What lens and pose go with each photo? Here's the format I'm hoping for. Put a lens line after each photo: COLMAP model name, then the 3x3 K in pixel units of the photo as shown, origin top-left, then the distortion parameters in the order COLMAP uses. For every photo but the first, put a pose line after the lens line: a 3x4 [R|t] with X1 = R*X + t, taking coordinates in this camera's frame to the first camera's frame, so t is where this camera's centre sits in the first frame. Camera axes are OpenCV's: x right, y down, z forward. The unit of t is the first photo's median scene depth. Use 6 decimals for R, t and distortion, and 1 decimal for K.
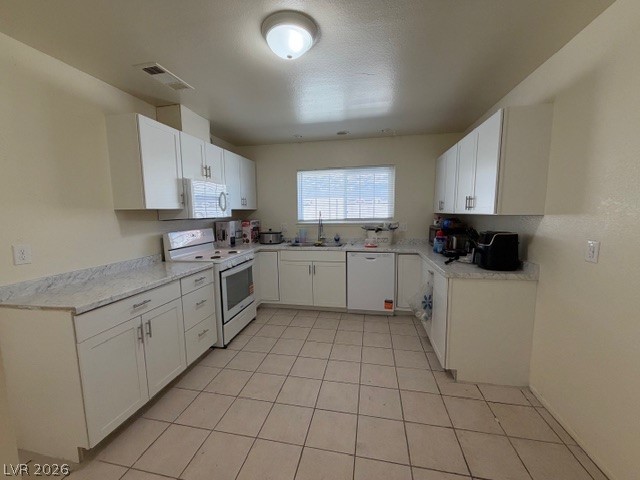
lens RADIAL K [[255.9, 0, 317.7], [0, 255.9, 240.1], [0, 0, 1]] dist [0.003635, -0.000288]
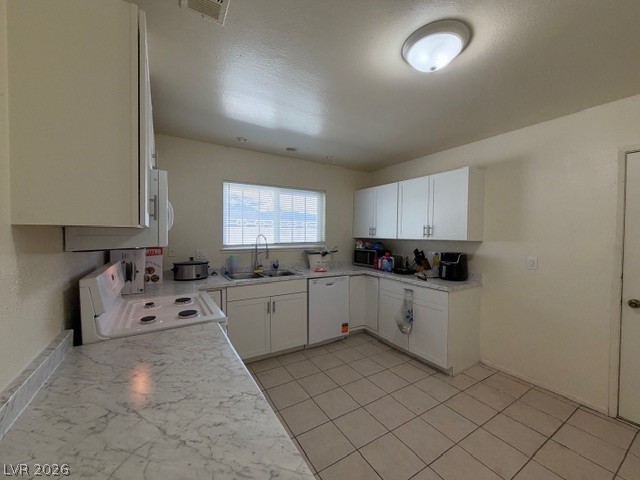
lens RADIAL K [[255.9, 0, 318.6], [0, 255.9, 241.0], [0, 0, 1]] dist [0.003635, -0.000288]
pose [[0.730066, -0.001761, 0.683375, -0.459152], [0.056832, 0.996689, -0.058145, -0.033747], [-0.681010, 0.081287, 0.727749, 0.299033]]
